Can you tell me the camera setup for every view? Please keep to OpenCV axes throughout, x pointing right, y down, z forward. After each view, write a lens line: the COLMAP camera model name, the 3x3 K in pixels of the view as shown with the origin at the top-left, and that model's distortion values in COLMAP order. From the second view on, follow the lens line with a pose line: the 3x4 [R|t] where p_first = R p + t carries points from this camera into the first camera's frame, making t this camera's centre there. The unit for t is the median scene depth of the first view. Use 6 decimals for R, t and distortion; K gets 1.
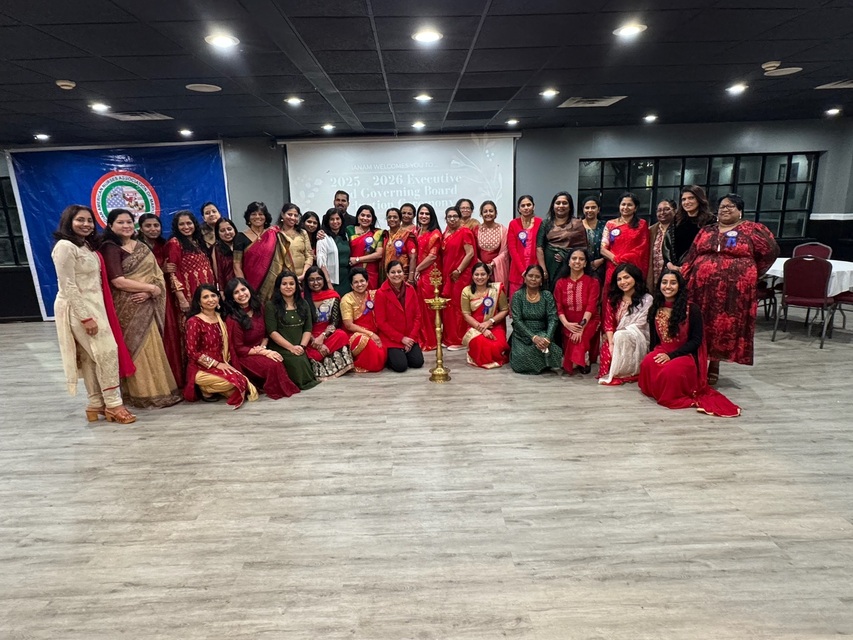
lens RADIAL K [[512.4, 0, 422.7], [0, 512.4, 317.5], [0, 0, 1]] dist [0.019173, -0.002476]
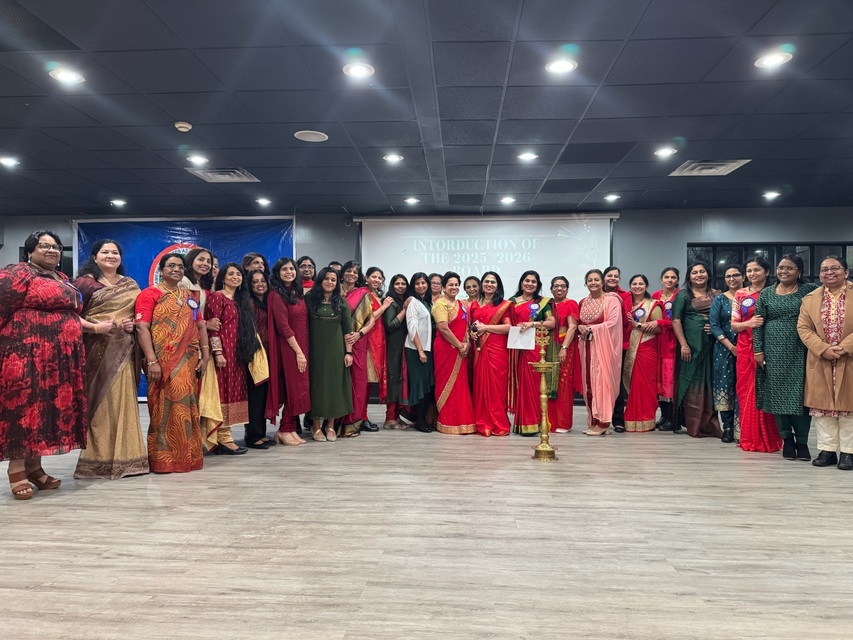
lens RADIAL K [[604.5, 0, 426.7], [0, 604.5, 319.2], [0, 0, 1]] dist [0.060218, -0.043444]
pose [[0.996803, 0.035087, -0.071780, -0.151953], [-0.051420, 0.969350, -0.240245, 0.233242], [0.061151, 0.243167, 0.968055, -0.047157]]
